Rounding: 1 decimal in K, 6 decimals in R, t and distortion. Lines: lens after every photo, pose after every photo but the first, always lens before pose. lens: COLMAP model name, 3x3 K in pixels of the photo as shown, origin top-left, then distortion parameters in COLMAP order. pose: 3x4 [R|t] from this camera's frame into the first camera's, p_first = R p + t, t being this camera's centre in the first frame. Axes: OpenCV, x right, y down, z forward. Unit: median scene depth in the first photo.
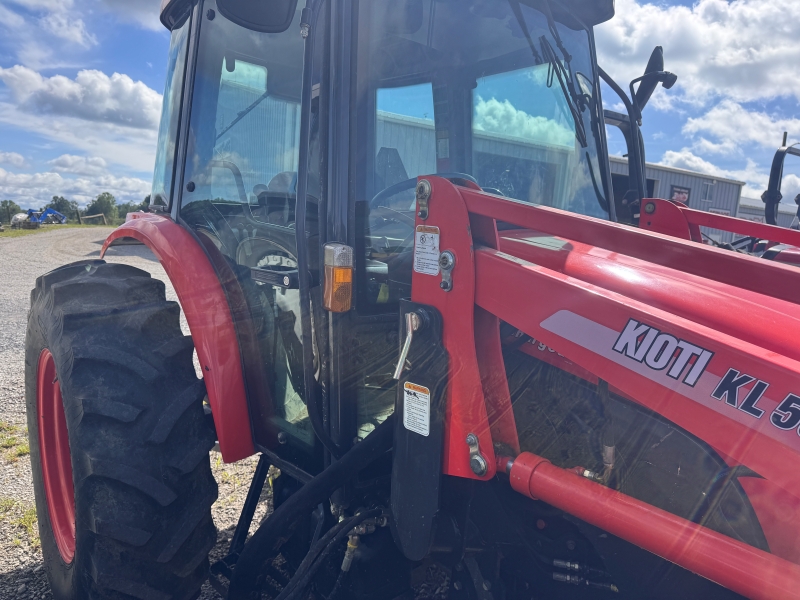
lens RADIAL K [[566.3, 0, 399.6], [0, 566.3, 302.3], [0, 0, 1]] dist [0.021978, -0.032958]
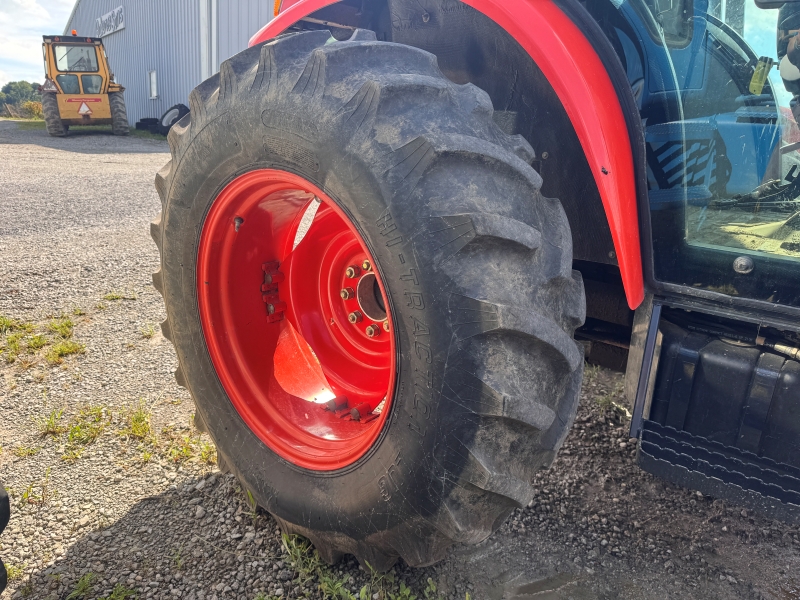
lens RADIAL K [[566.3, 0, 399.3], [0, 566.3, 298.5], [0, 0, 1]] dist [0.021978, -0.032958]
pose [[0.984331, -0.051290, 0.168708, -0.730788], [0.022886, 0.985830, 0.166178, 0.154254], [-0.174841, -0.159713, 0.971557, 0.389166]]
